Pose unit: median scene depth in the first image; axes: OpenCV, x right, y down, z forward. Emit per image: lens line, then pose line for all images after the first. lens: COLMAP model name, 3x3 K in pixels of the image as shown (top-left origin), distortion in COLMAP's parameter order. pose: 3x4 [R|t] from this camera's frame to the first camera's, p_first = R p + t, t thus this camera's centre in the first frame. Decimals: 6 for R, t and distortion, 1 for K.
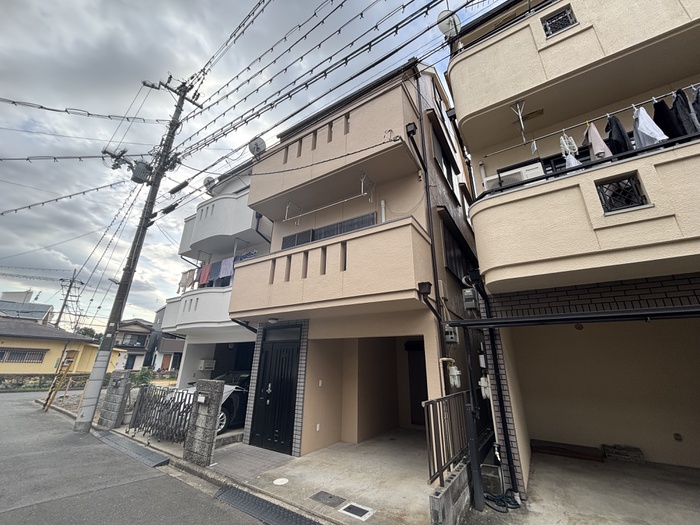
lens RADIAL K [[282.9, 0, 347.5], [0, 282.9, 261.9], [0, 0, 1]] dist [-0.002083, 0.000566]
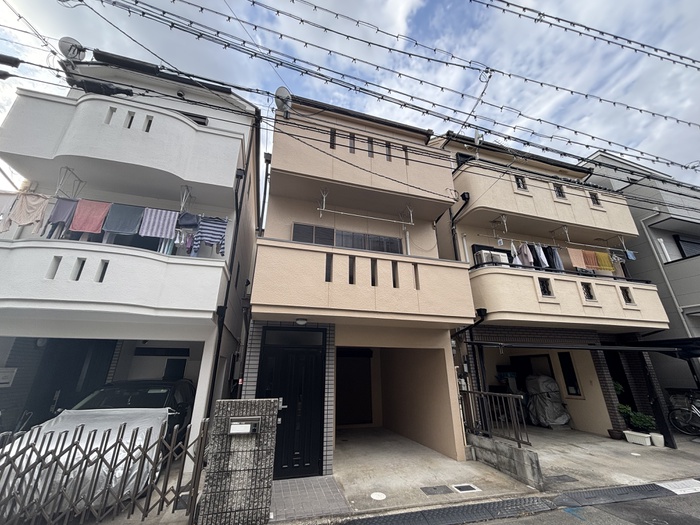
lens RADIAL K [[282.9, 0, 349.5], [0, 282.9, 261.3], [0, 0, 1]] dist [-0.002083, 0.000566]
pose [[0.645991, 0.255221, 0.719415, -1.124024], [-0.251308, 0.961018, -0.115273, 0.131426], [-0.720791, -0.106330, 0.684949, 0.462119]]
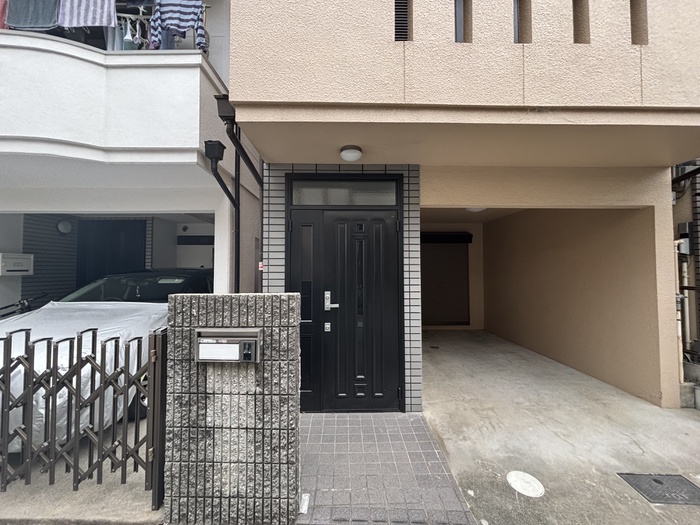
lens RADIAL K [[282.9, 0, 348.6], [0, 282.9, 261.3], [0, 0, 1]] dist [-0.002083, 0.000566]
pose [[0.828036, -0.004723, 0.560655, -0.685372], [-0.176205, 0.947107, 0.268217, 0.336447], [-0.532267, -0.320883, 0.783406, 0.849973]]
